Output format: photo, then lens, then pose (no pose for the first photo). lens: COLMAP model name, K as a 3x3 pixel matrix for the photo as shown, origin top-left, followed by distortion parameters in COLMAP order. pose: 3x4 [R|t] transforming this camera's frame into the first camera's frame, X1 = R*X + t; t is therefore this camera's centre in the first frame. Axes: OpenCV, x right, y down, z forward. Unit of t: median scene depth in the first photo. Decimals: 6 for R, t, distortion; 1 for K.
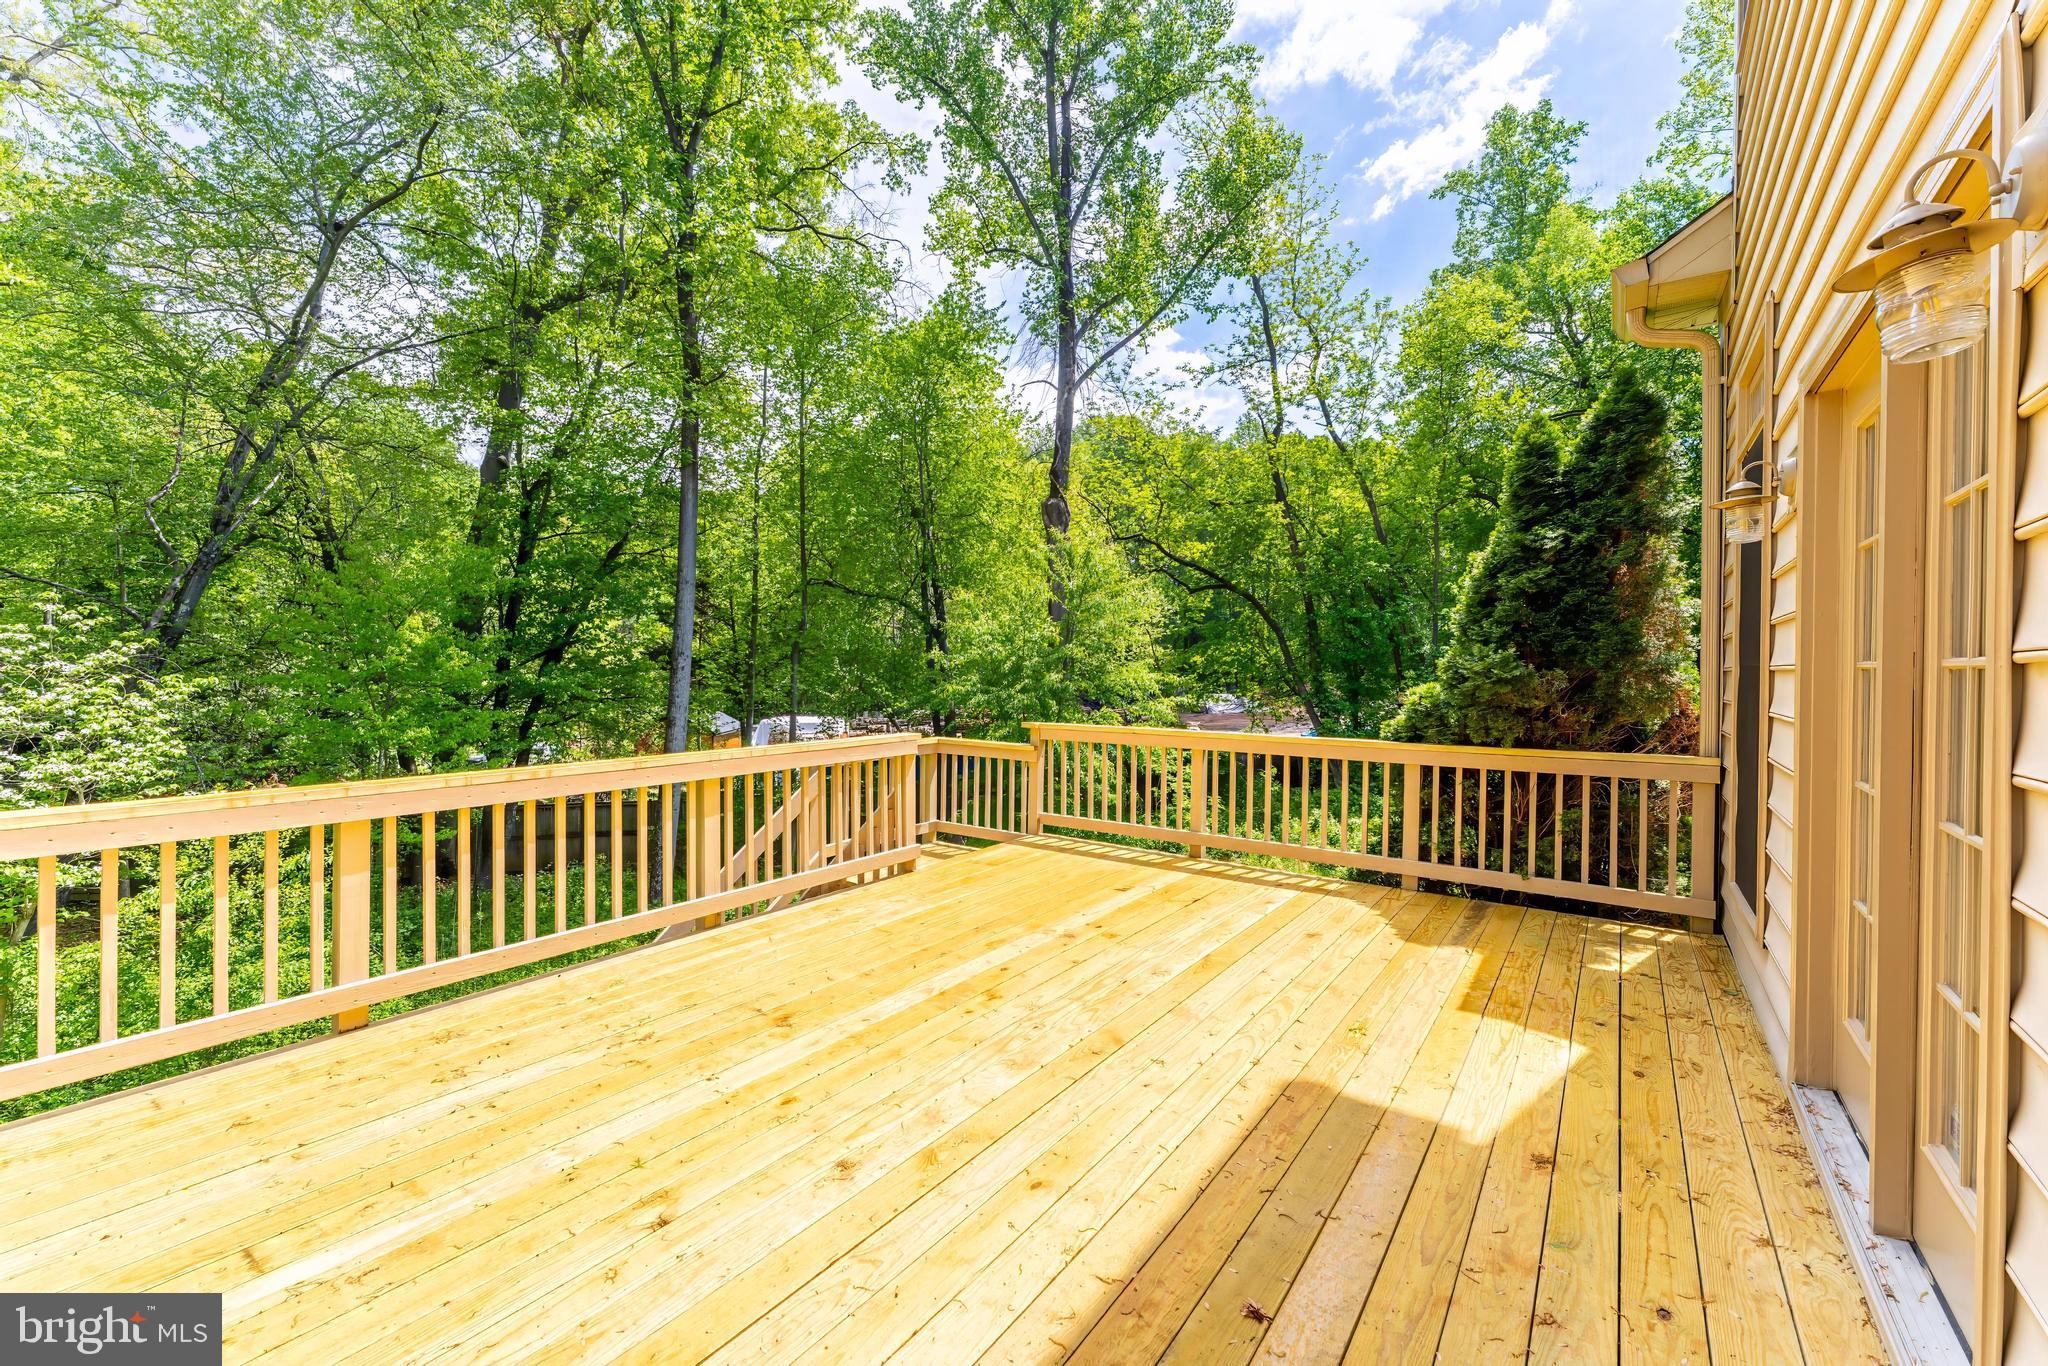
lens RADIAL K [[833.5, 0, 1028.9], [0, 833.5, 676.4], [0, 0, 1]] dist [-0.010745, -0.000118]
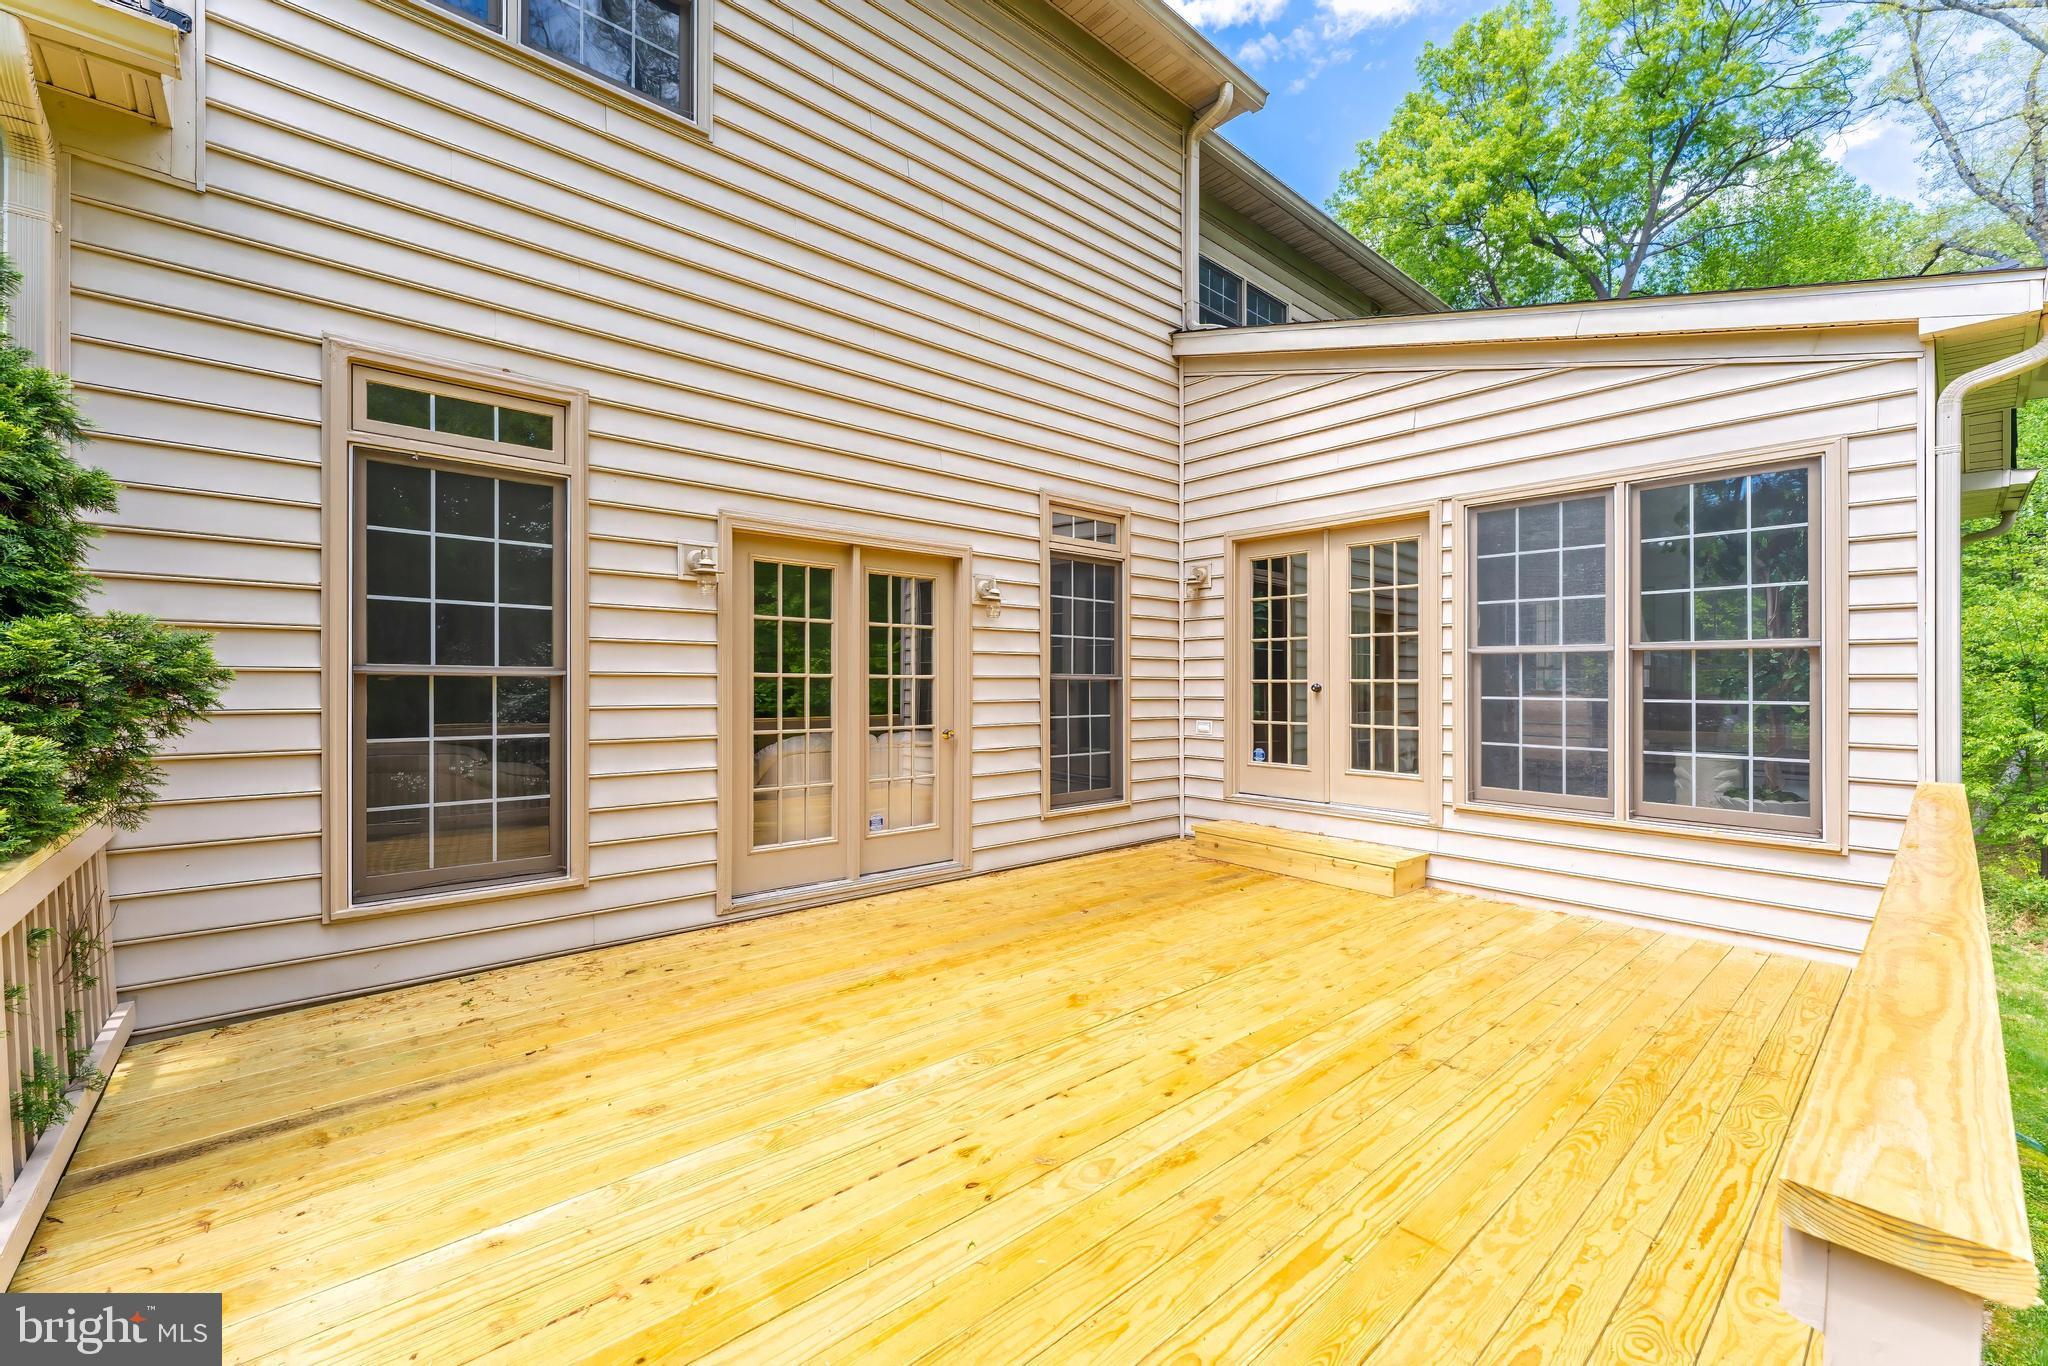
lens RADIAL K [[821.3, 0, 1024.6], [0, 821.3, 675.4], [0, 0, 1]] dist [-0.009743, 0.000160]
pose [[-0.974042, -0.001164, 0.226365, -0.070743], [-0.000382, 0.999994, 0.003497, -0.013138], [-0.226367, 0.003319, -0.974036, 1.706109]]
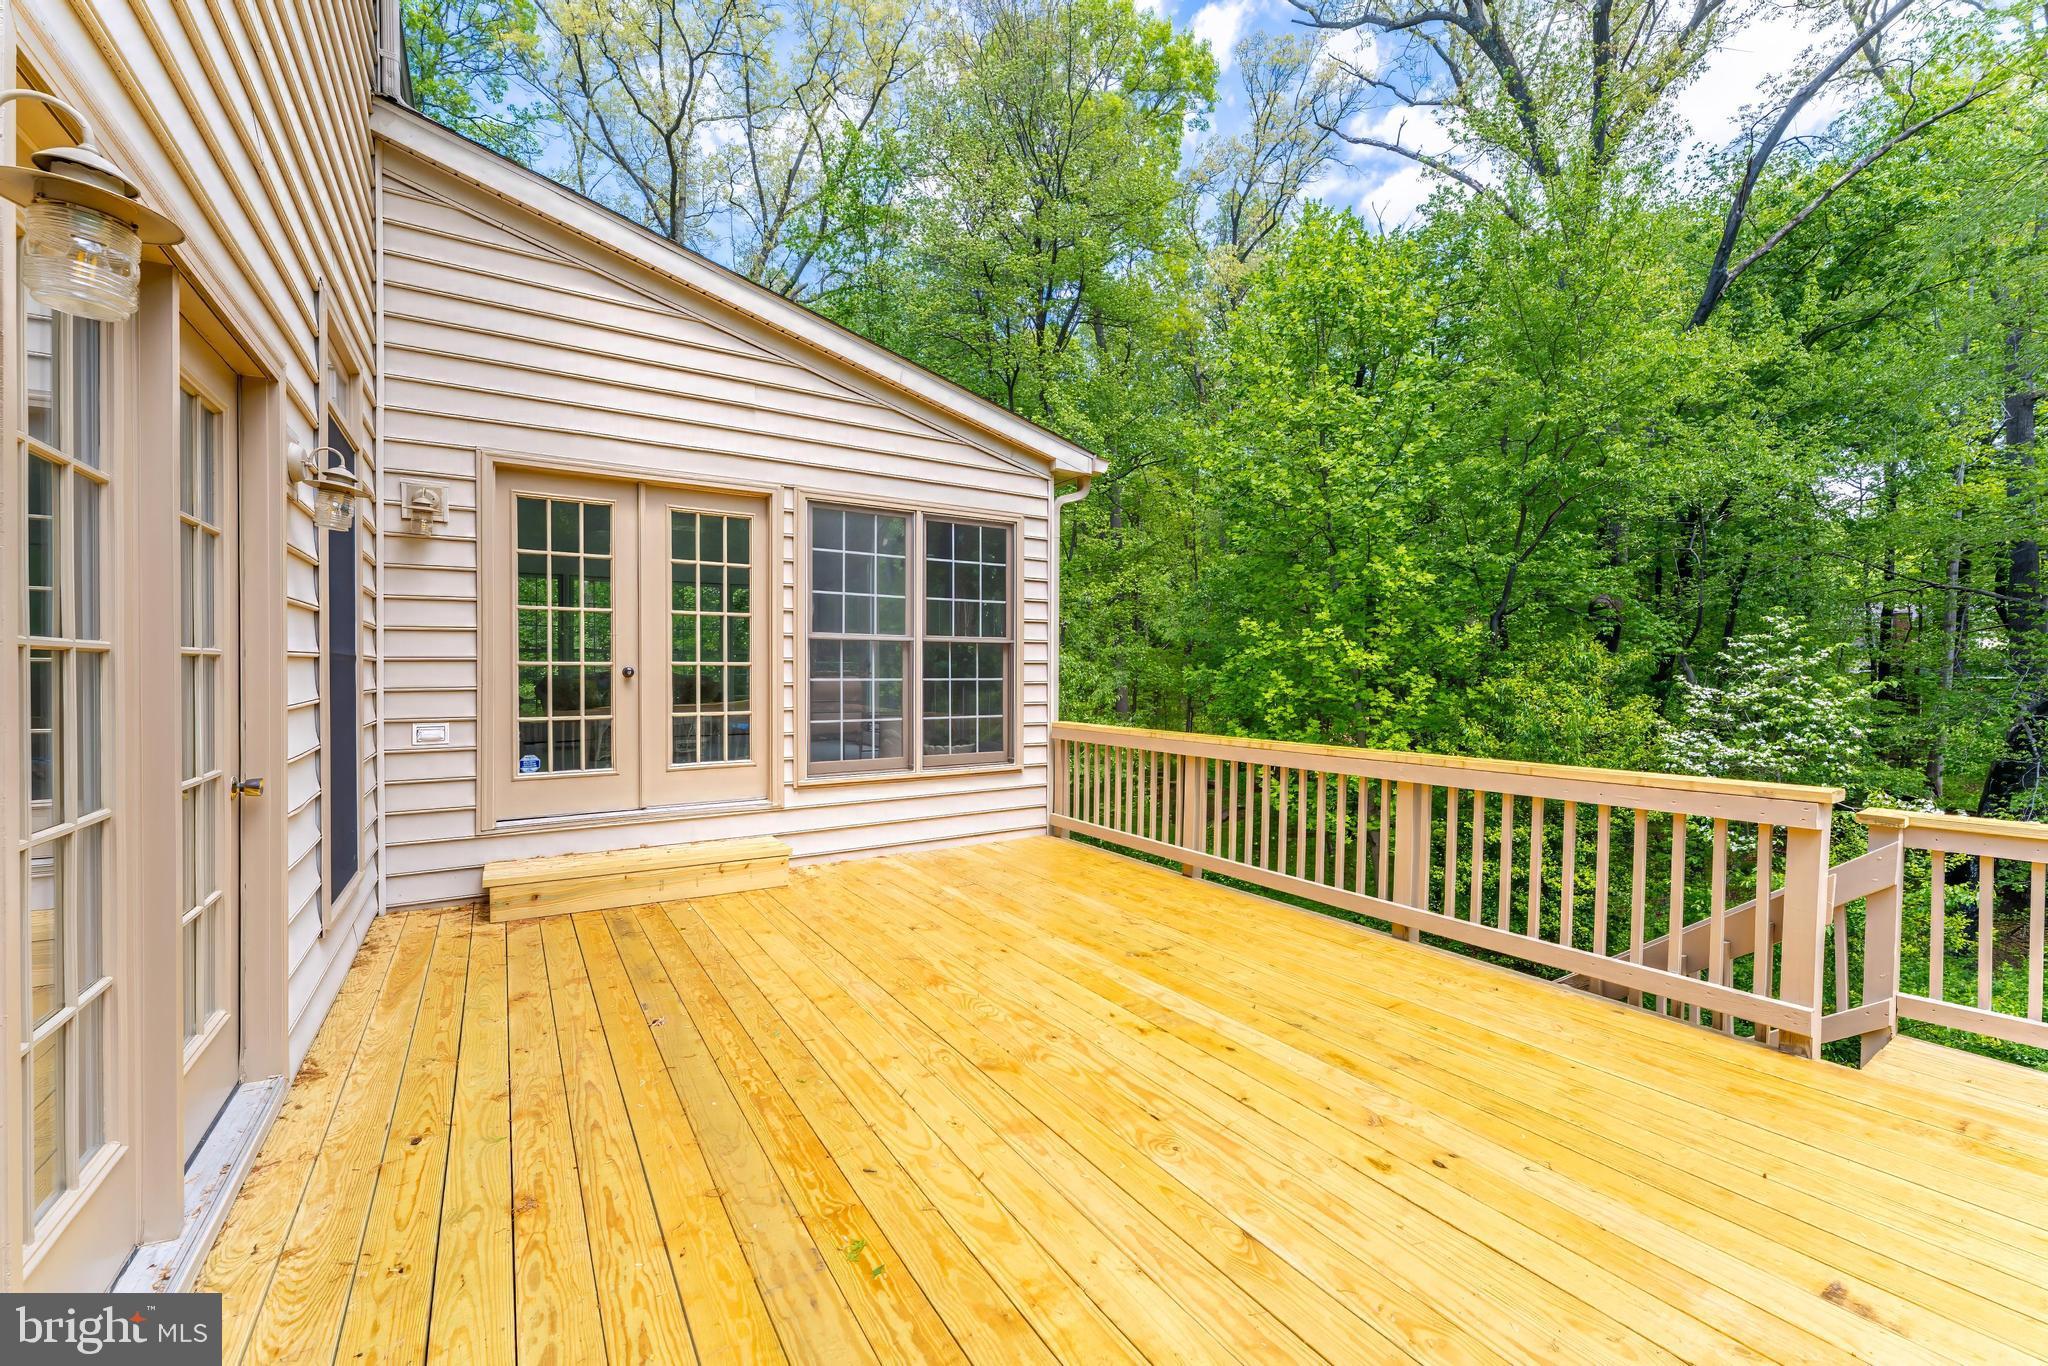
lens RADIAL K [[821.3, 0, 1024.6], [0, 821.3, 675.4], [0, 0, 1]] dist [-0.009743, 0.000160]
pose [[-0.365904, 0.007756, -0.930620, 0.742731], [-0.013588, 0.999814, 0.013676, -0.004773], [0.930554, 0.017649, -0.365730, 1.085999]]
